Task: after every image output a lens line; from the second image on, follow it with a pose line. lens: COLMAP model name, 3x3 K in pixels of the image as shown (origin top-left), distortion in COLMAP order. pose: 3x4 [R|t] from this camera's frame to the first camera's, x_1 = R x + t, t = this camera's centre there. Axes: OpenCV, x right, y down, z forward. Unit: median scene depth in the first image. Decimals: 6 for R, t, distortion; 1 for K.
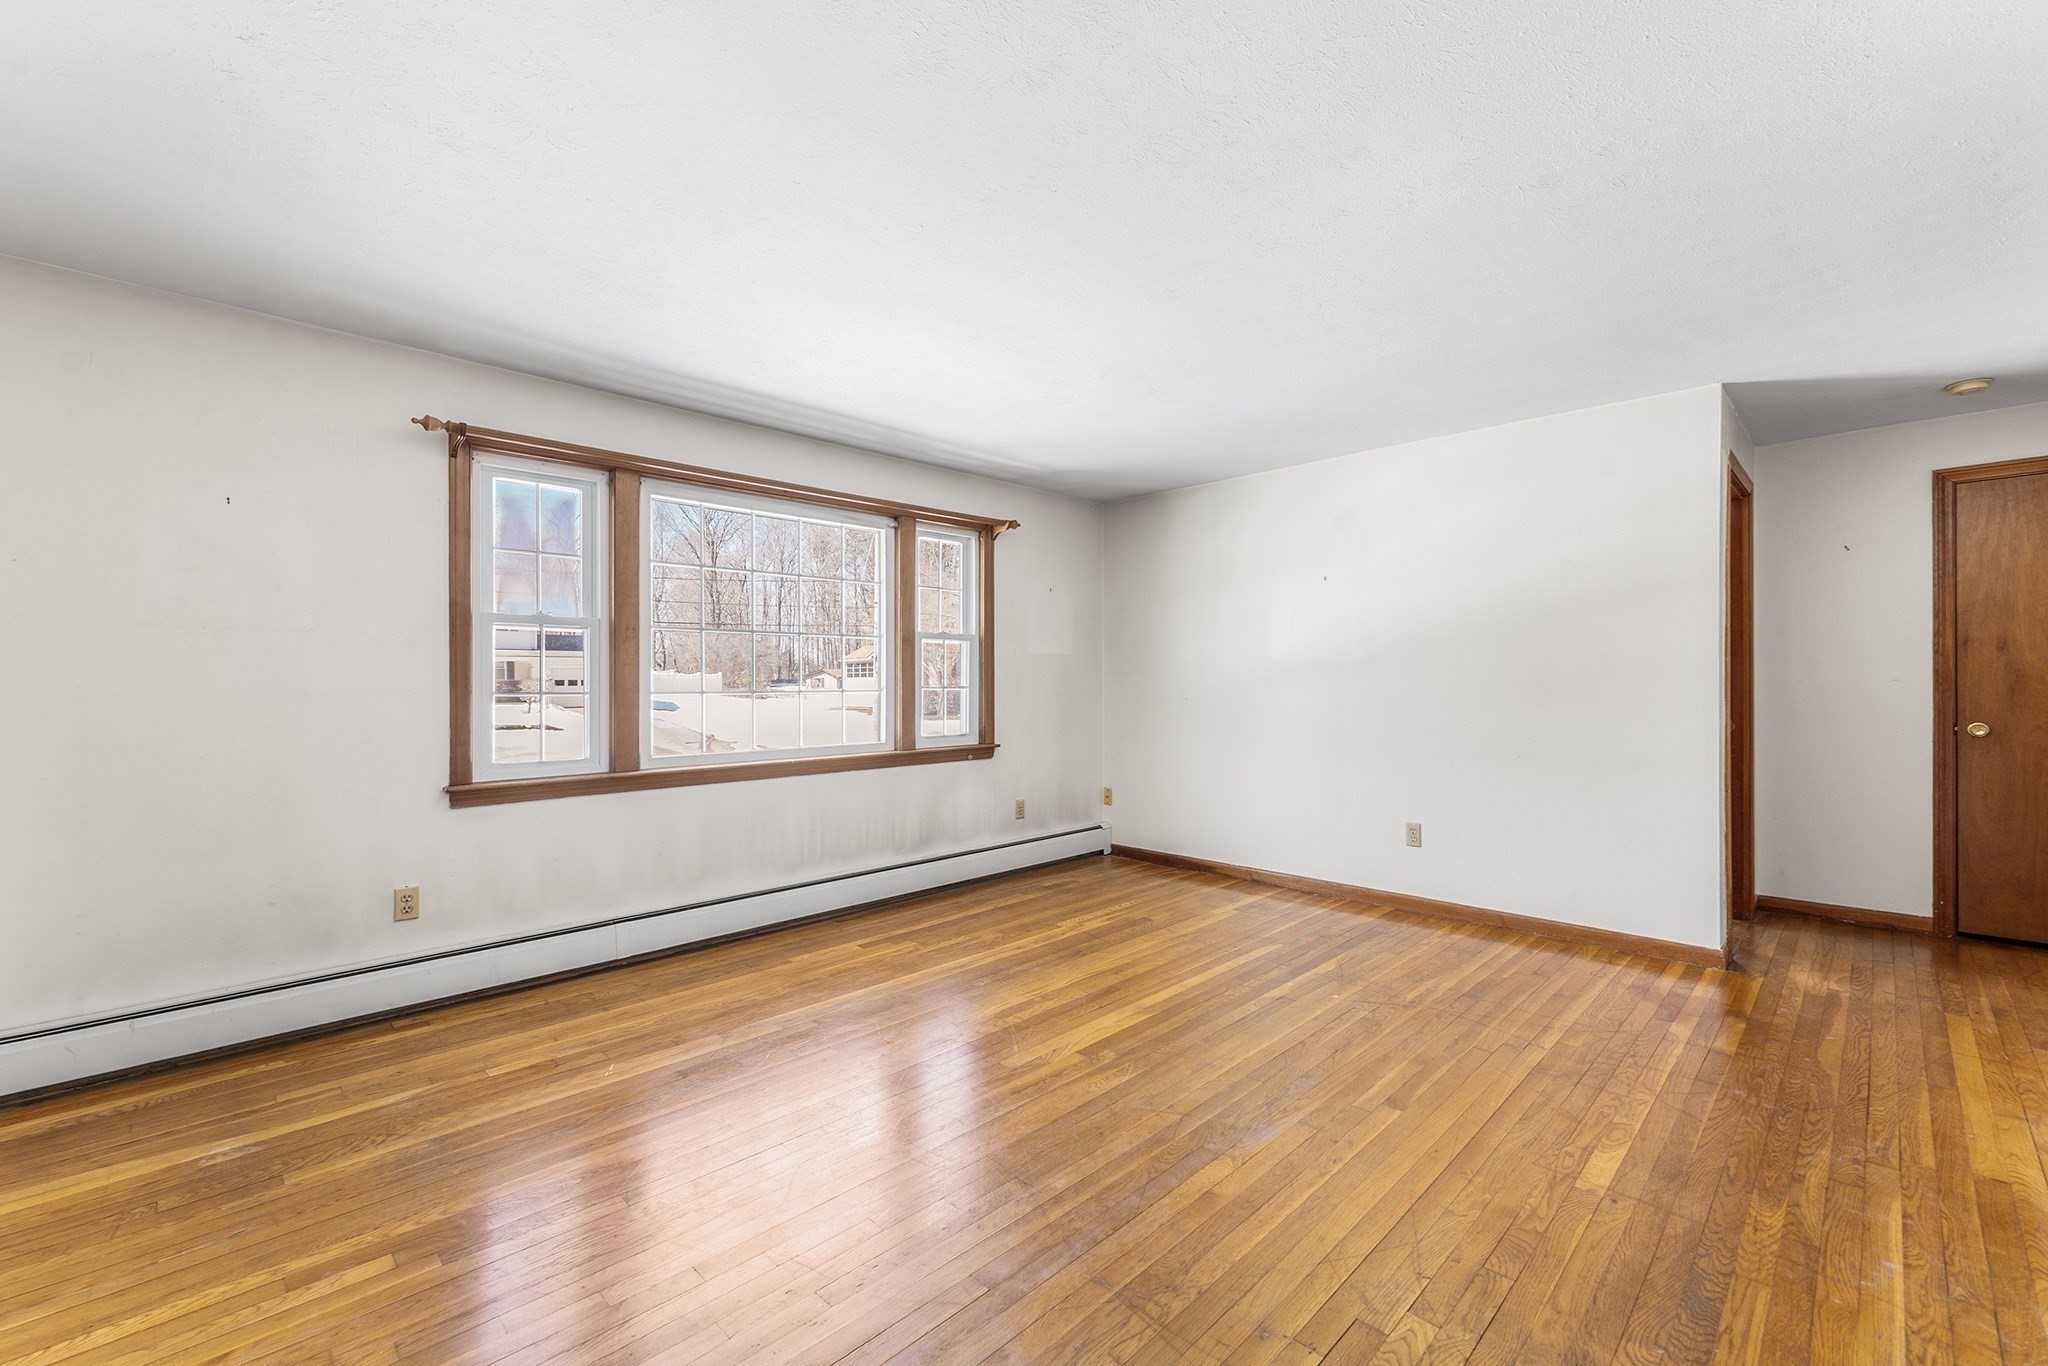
lens RADIAL K [[841.8, 0, 1023.1], [0, 841.8, 696.4], [0, 0, 1]] dist [0.002220, -0.000126]
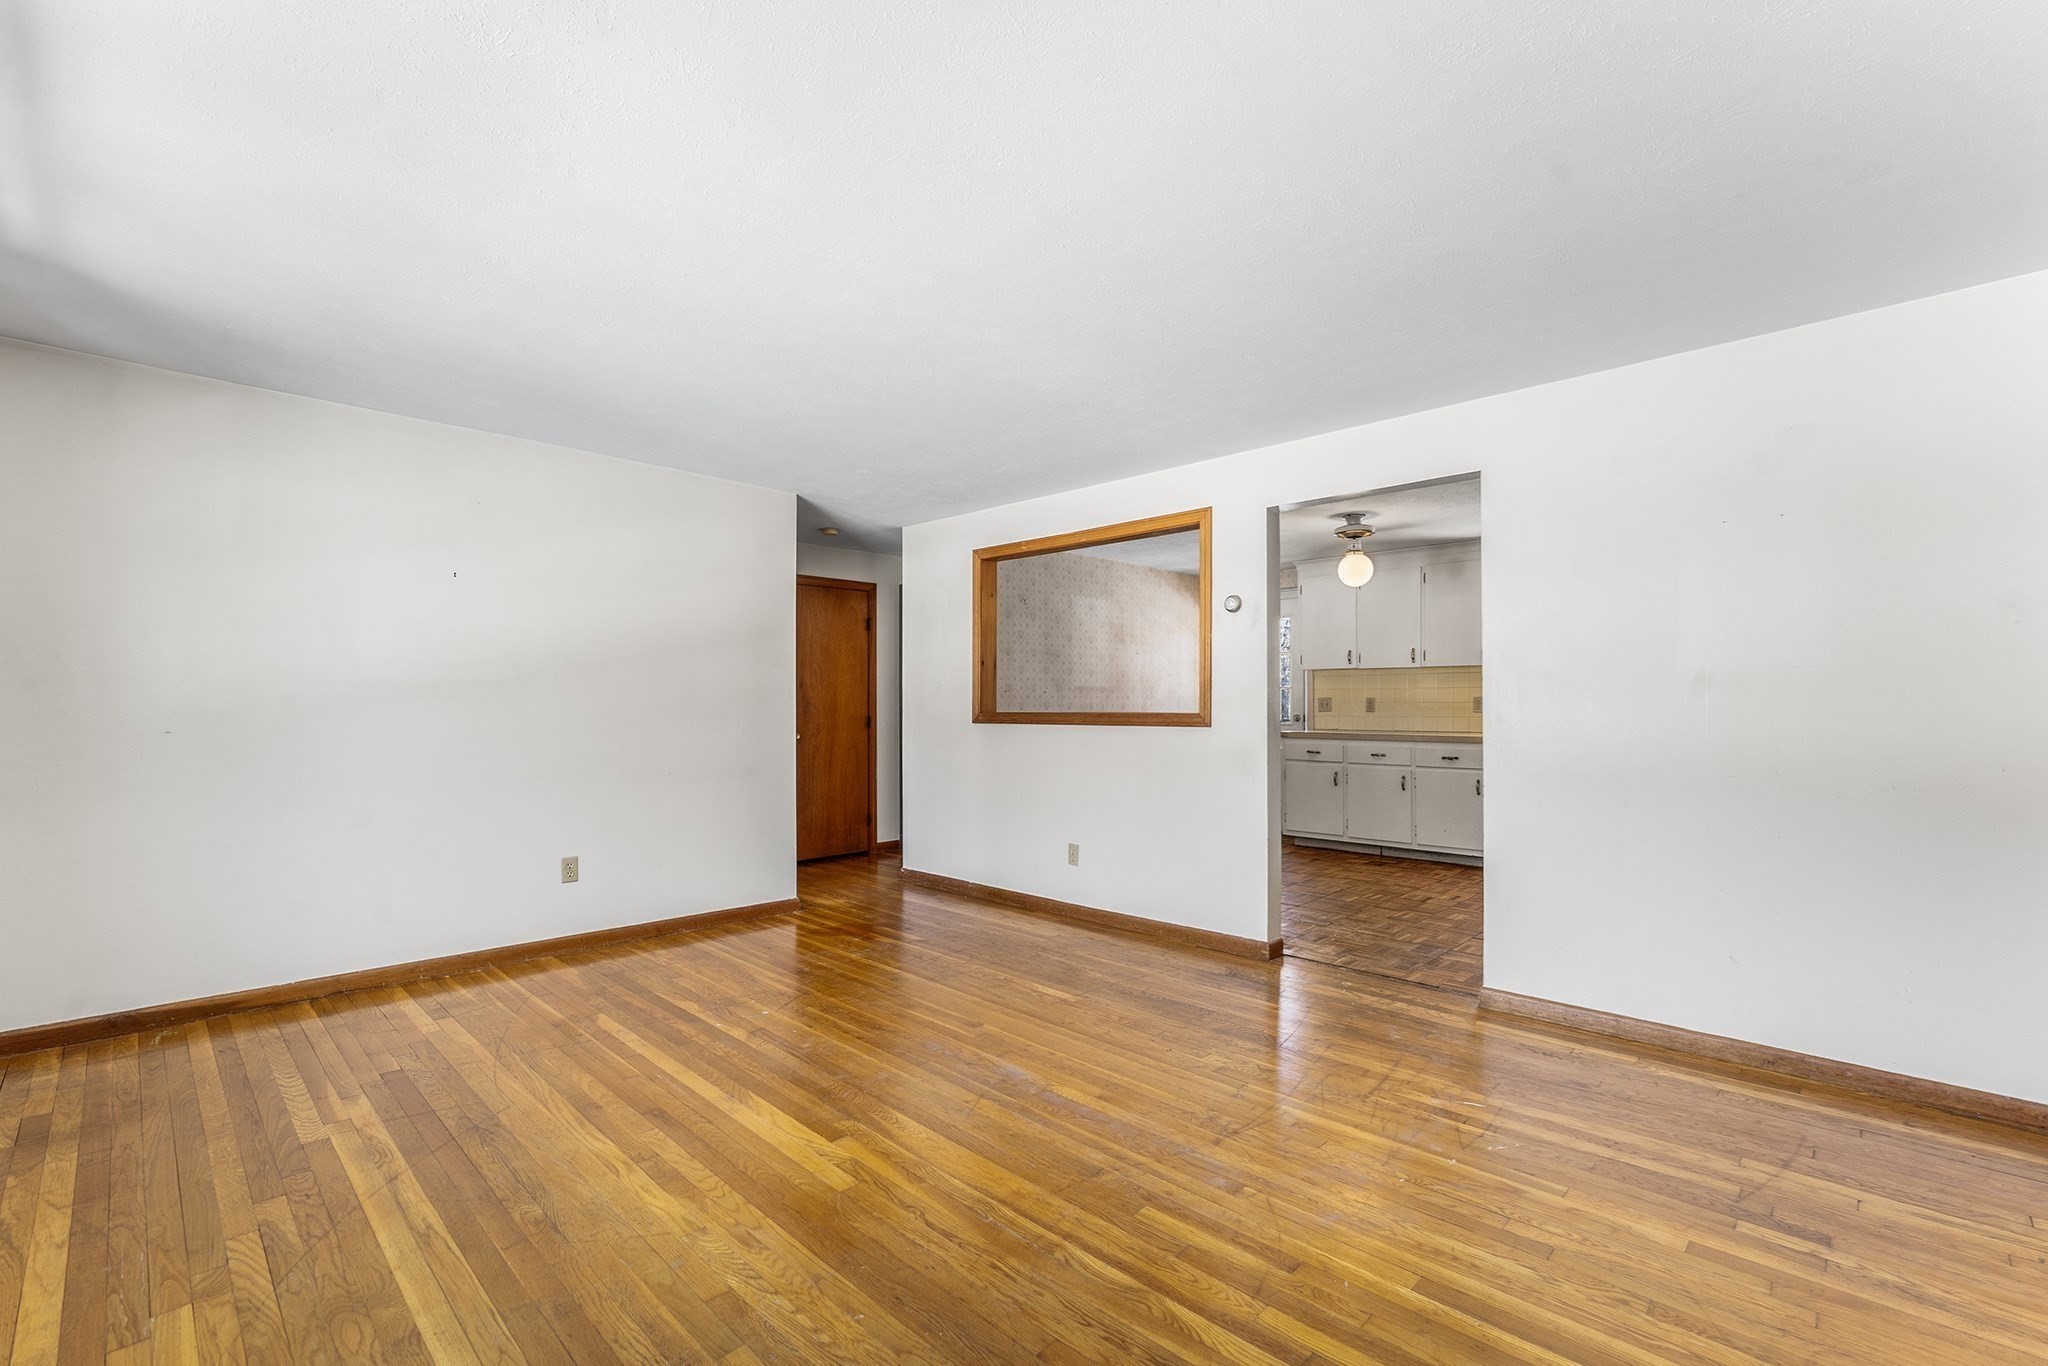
lens RADIAL K [[883.8, 0, 1025.2], [0, 883.8, 704.4], [0, 0, 1]] dist [-0.001781, -0.000258]
pose [[-0.011635, 0.006239, 0.999913, -0.599161], [0.013579, 0.999889, -0.006081, -0.005909], [-0.999840, 0.013507, -0.011718, 0.586919]]
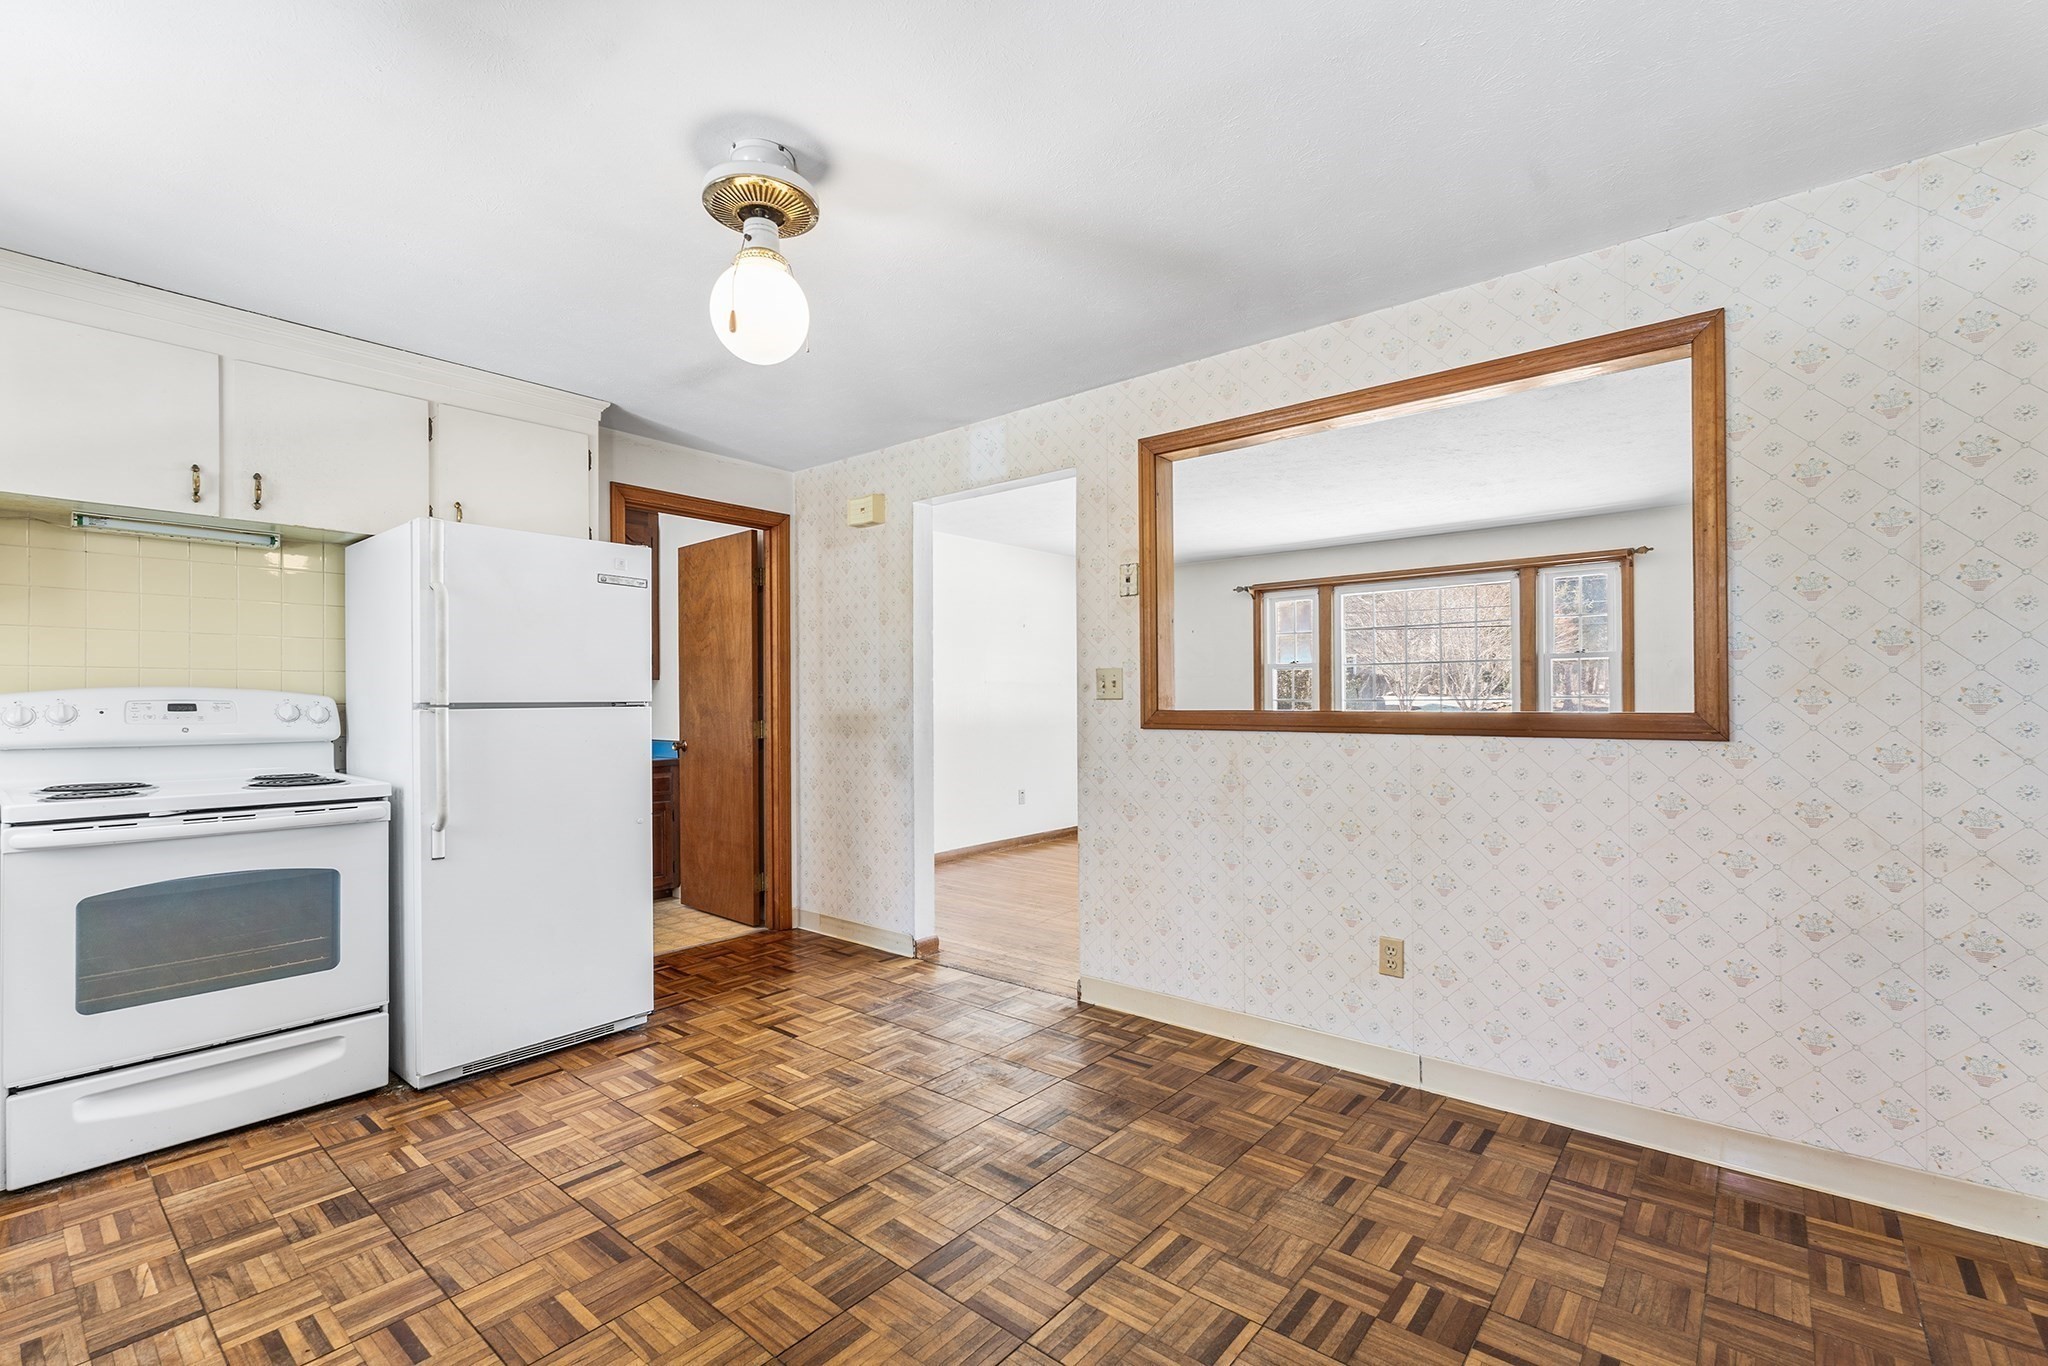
lens RADIAL K [[905.9, 0, 1021.1], [0, 905.9, 688.3], [0, 0, 1]] dist [0.001274, -0.000085]
pose [[0.090407, -0.006283, -0.995885, 1.466075], [-0.004382, 0.999968, -0.006706, -0.014249], [0.995895, 0.004970, 0.090376, 0.104864]]
